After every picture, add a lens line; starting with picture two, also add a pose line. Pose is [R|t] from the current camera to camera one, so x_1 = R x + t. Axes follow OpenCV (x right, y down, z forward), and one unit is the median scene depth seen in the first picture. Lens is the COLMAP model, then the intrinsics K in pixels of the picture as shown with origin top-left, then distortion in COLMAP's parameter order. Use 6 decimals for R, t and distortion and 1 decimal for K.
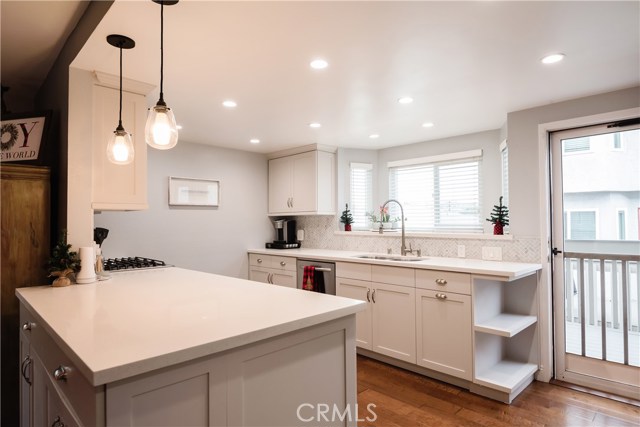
lens RADIAL K [[369.3, 0, 320.8], [0, 369.3, 216.3], [0, 0, 1]] dist [-0.000950, -0.000135]
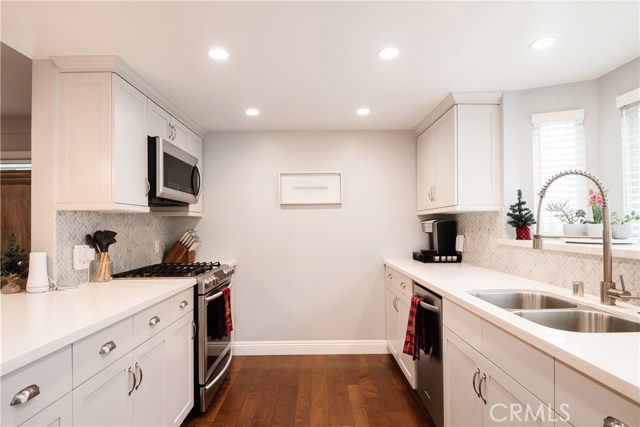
lens RADIAL K [[357.4, 0, 316.4], [0, 357.4, 225.1], [0, 0, 1]] dist [-0.002165, -0.002075]
pose [[0.715499, 0.000551, -0.698614, 0.224861], [0.014536, 0.999771, 0.015676, 0.005594], [0.698463, -0.021371, 0.715327, 0.400166]]
